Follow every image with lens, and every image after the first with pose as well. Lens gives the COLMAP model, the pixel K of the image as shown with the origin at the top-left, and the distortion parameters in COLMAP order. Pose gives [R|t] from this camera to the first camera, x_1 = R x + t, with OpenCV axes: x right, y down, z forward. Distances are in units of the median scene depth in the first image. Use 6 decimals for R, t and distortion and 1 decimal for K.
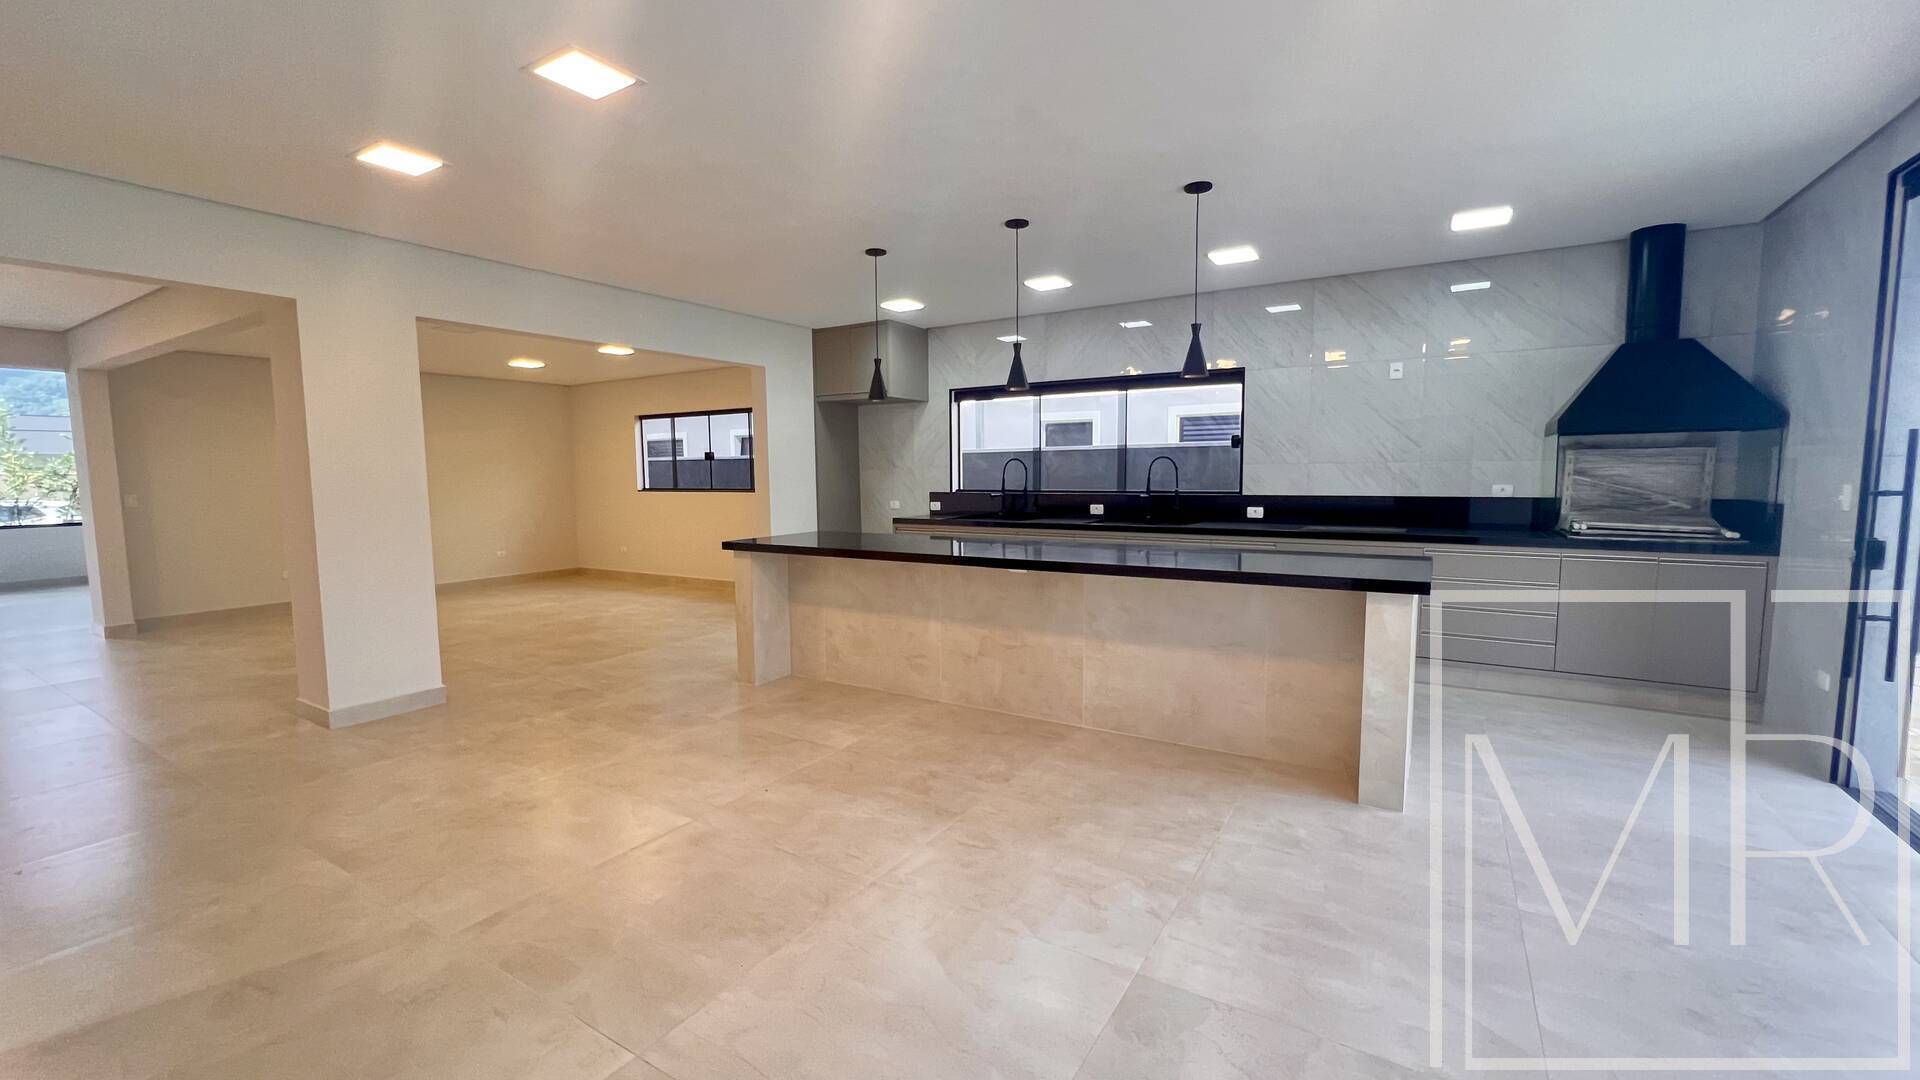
lens RADIAL K [[770.4, 0, 947.6], [0, 770.4, 540.5], [0, 0, 1]] dist [-0.005112, 0.001982]
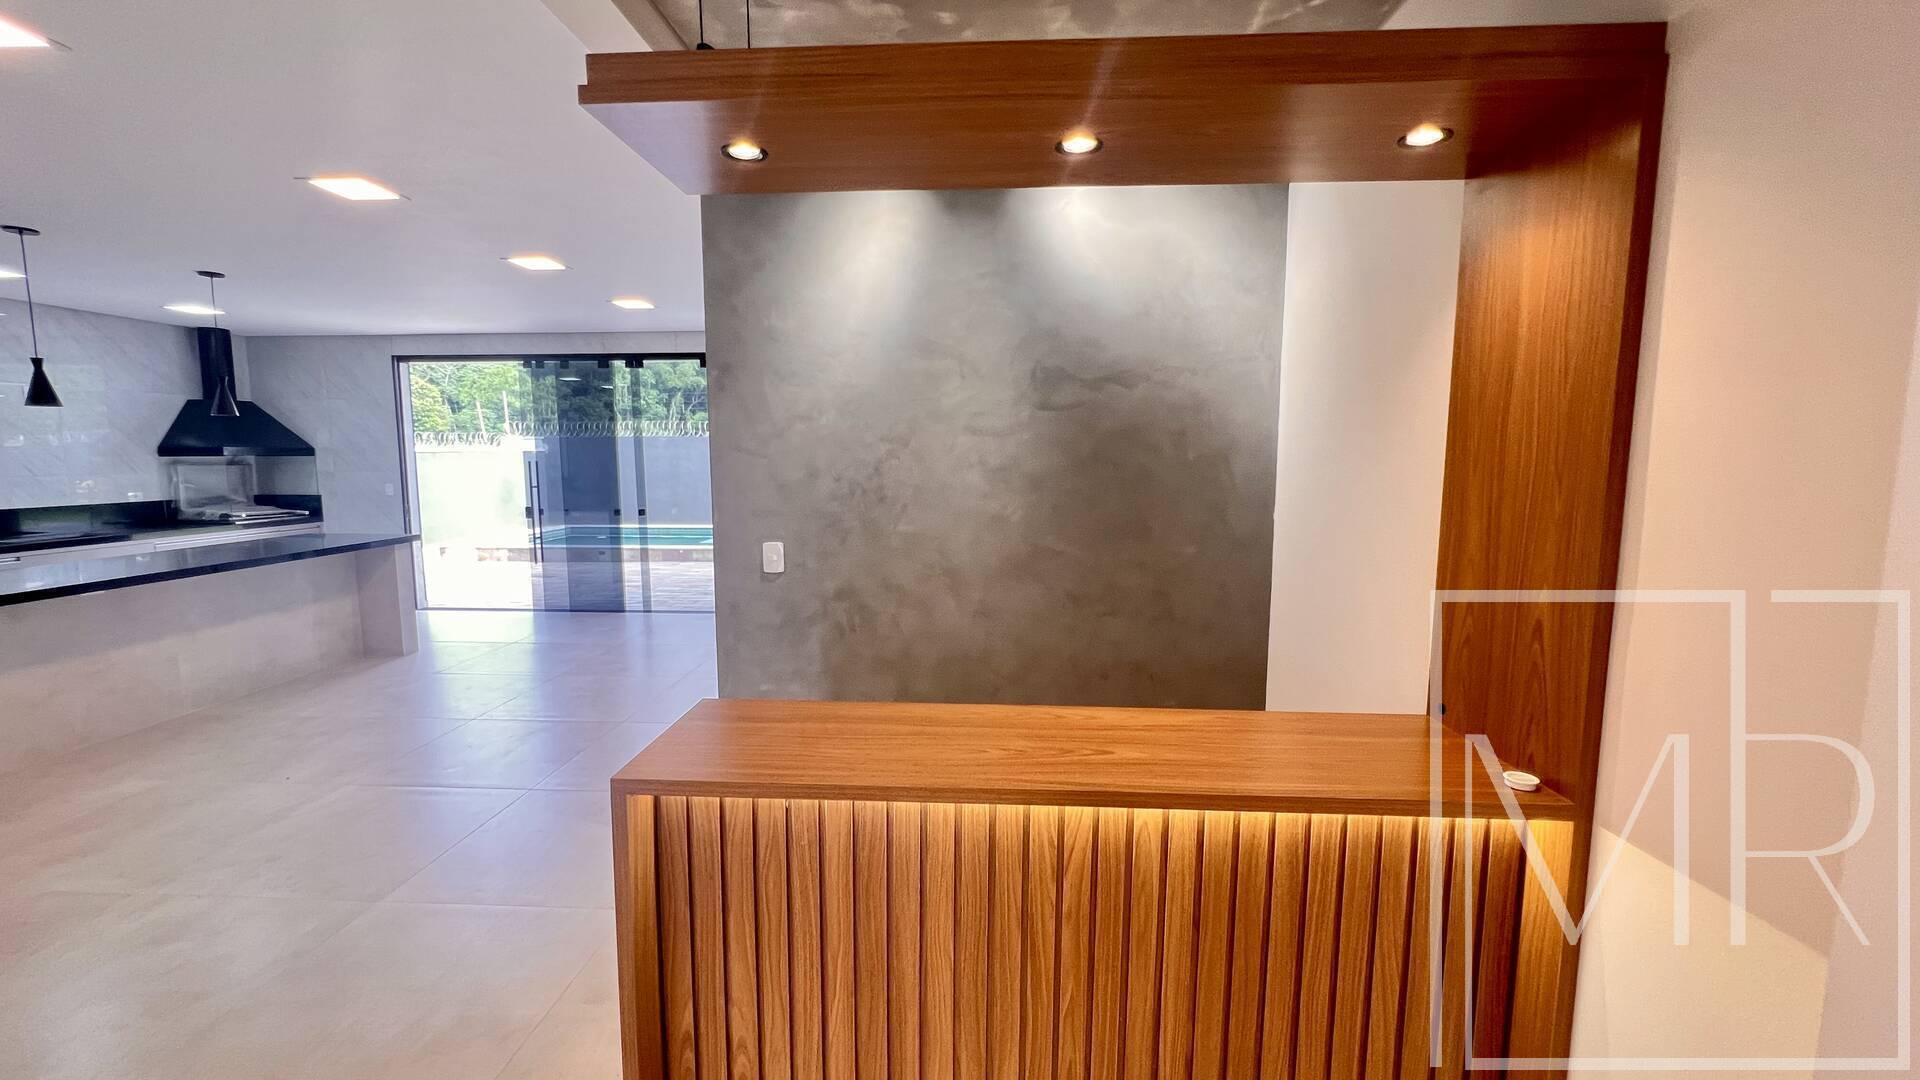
lens RADIAL K [[770.4, 0, 950.4], [0, 770.4, 540.1], [0, 0, 1]] dist [-0.005112, 0.001982]
pose [[-0.490702, -0.087436, 0.866929, -1.017496], [0.084117, 0.985551, 0.147012, -0.062361], [-0.867258, 0.145063, -0.476257, 0.397348]]
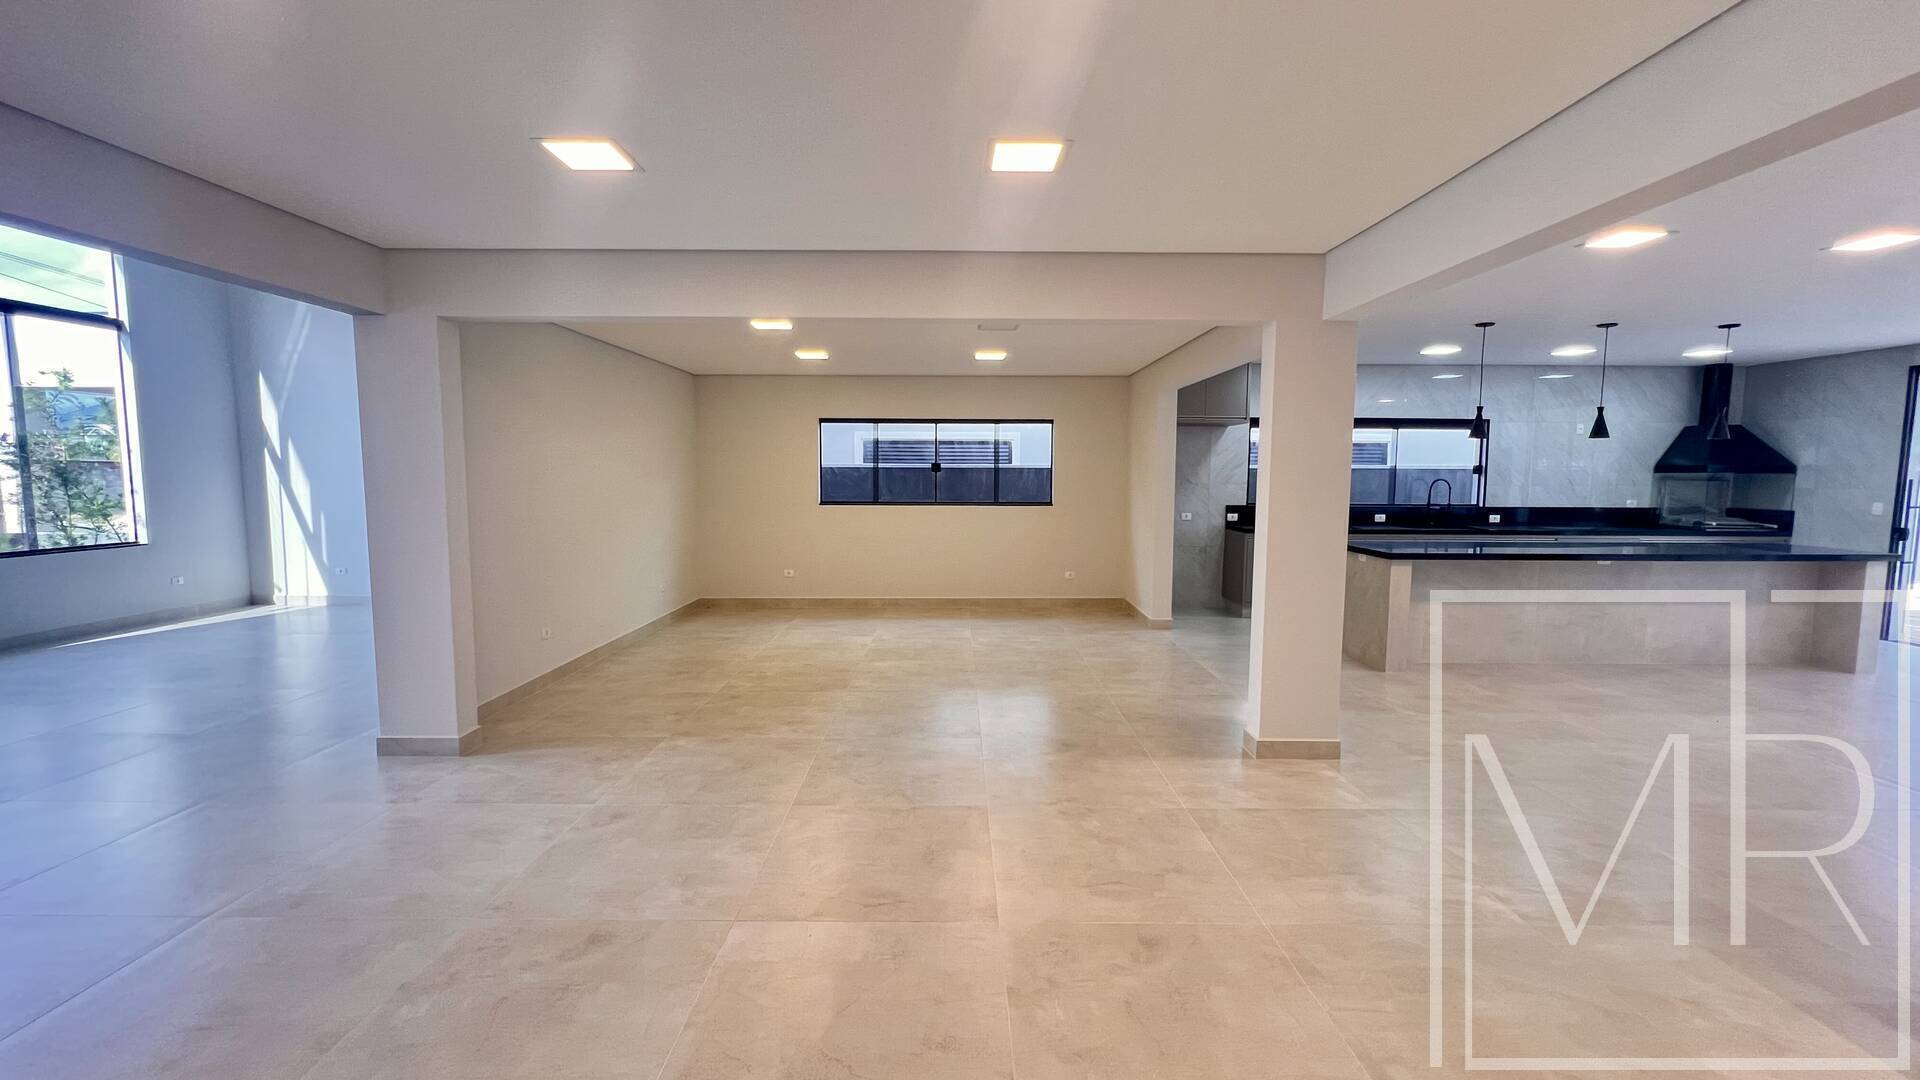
lens RADIAL K [[770.4, 0, 950.2], [0, 770.4, 540.4], [0, 0, 1]] dist [-0.005112, 0.001982]
pose [[0.845782, -0.033552, 0.532473, -1.355383], [0.034824, 0.999364, 0.007656, -0.045423], [-0.532391, 0.012067, 0.846413, 0.335866]]
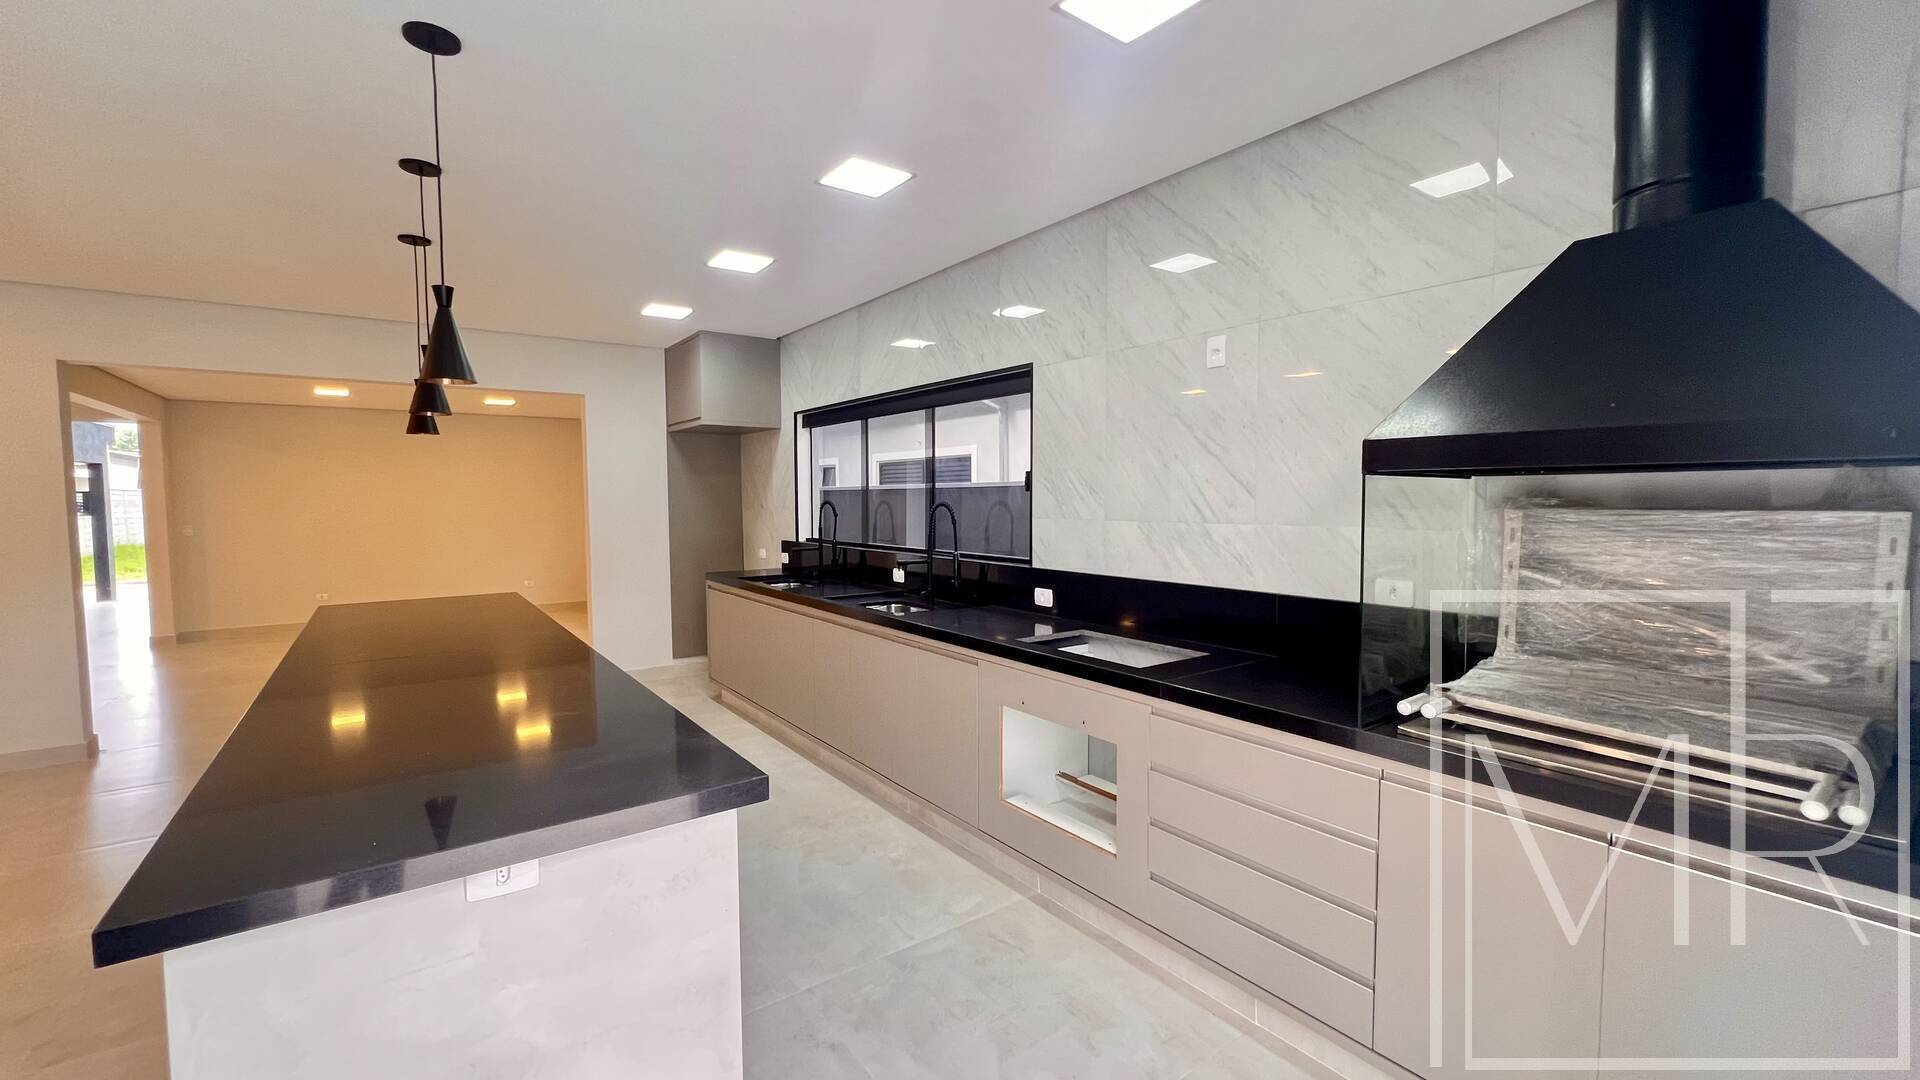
lens RADIAL K [[770.4, 0, 945.9], [0, 770.4, 541.4], [0, 0, 1]] dist [-0.005112, 0.001982]
pose [[0.928643, 0.027241, -0.369974, 0.594237], [-0.038109, 0.999029, -0.022096, -0.069293], [0.369013, 0.034618, 0.928779, 0.431348]]
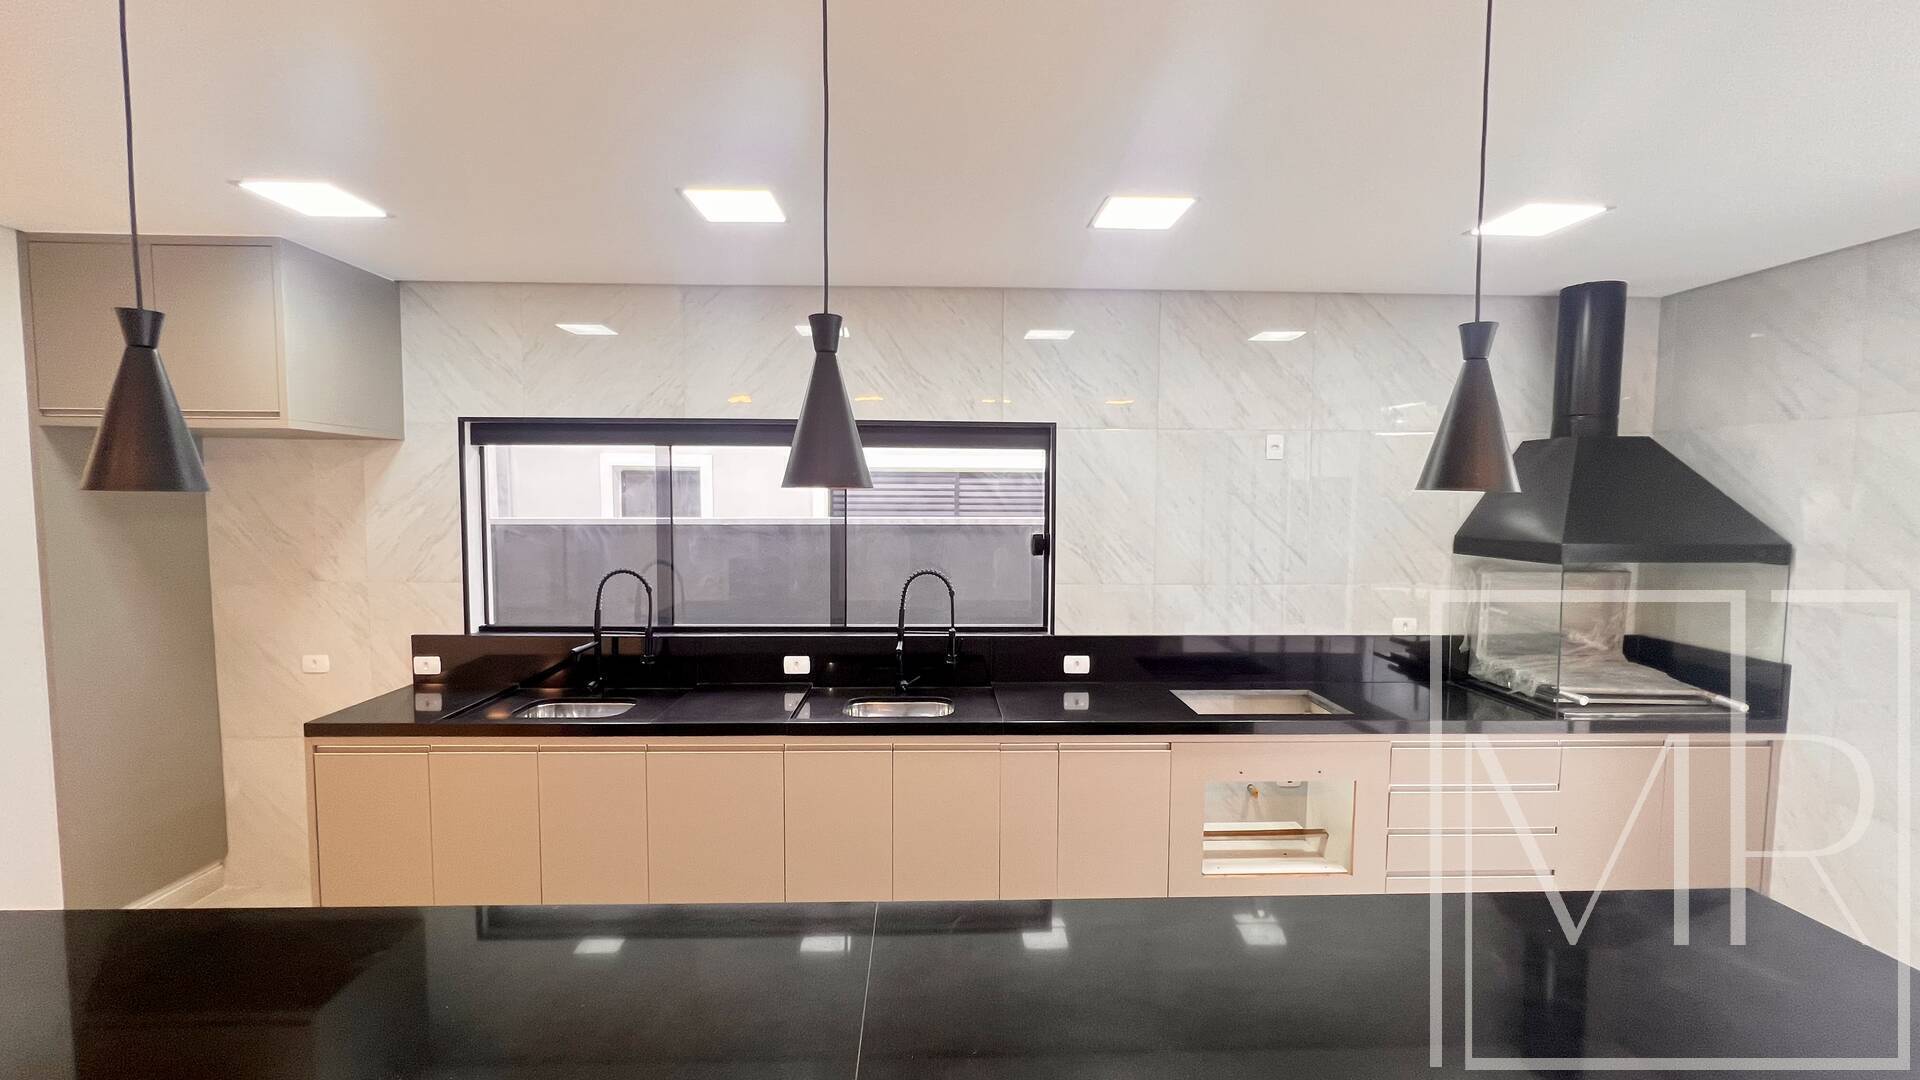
lens RADIAL K [[770.4, 0, 950.2], [0, 770.4, 542.1], [0, 0, 1]] dist [-0.005112, 0.001982]
pose [[0.827016, -0.022587, 0.561724, -0.019177], [0.038121, 0.999146, -0.015948, -0.135615], [-0.560884, 0.034603, 0.827171, 0.596484]]
